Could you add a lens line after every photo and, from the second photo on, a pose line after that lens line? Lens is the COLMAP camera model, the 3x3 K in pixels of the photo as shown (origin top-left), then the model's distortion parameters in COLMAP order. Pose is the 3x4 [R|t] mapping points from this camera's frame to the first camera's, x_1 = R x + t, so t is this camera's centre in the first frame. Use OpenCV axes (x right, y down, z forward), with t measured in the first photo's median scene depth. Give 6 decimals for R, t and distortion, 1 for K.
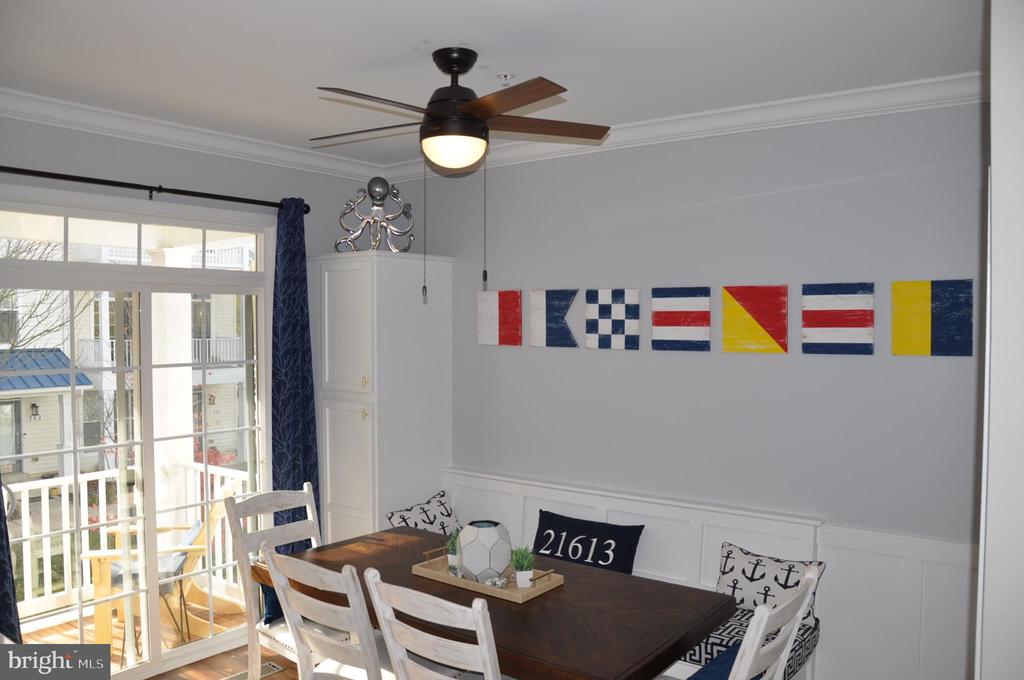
lens RADIAL K [[804.8, 0, 497.2], [0, 804.8, 344.4], [0, 0, 1]] dist [-0.158230, 0.119015]
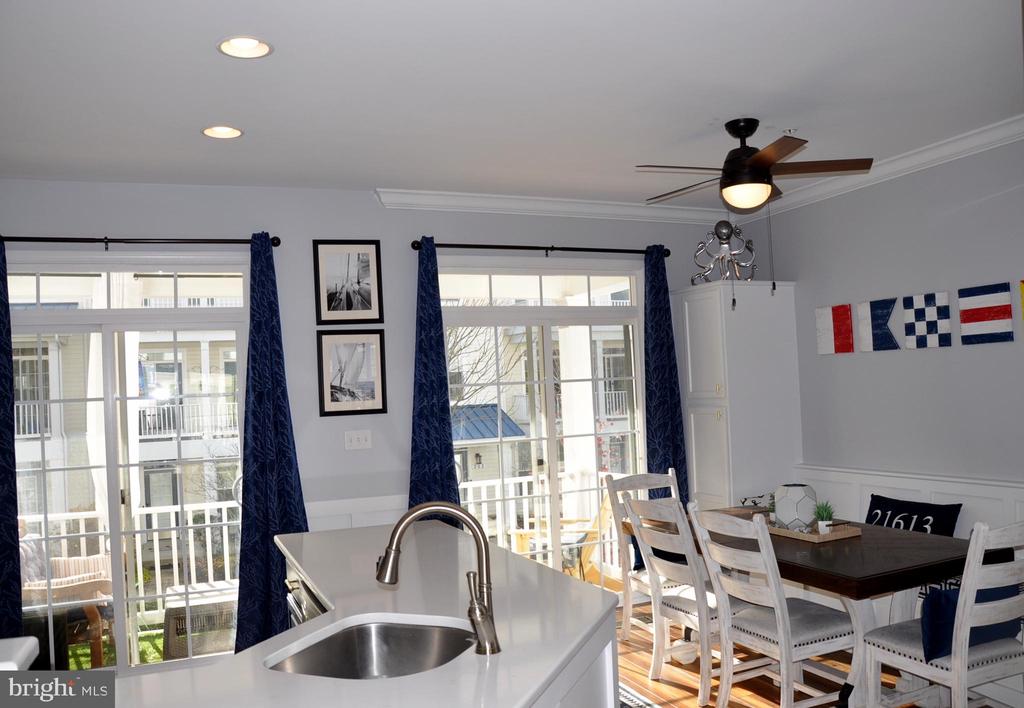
lens RADIAL K [[820.7, 0, 507.0], [0, 820.7, 366.5], [0, 0, 1]] dist [-0.086290, 0.012710]
pose [[0.874848, -0.048240, -0.481989, 0.164642], [0.028916, 0.998455, -0.047446, 0.067420], [0.483533, 0.027571, 0.874892, -0.261949]]
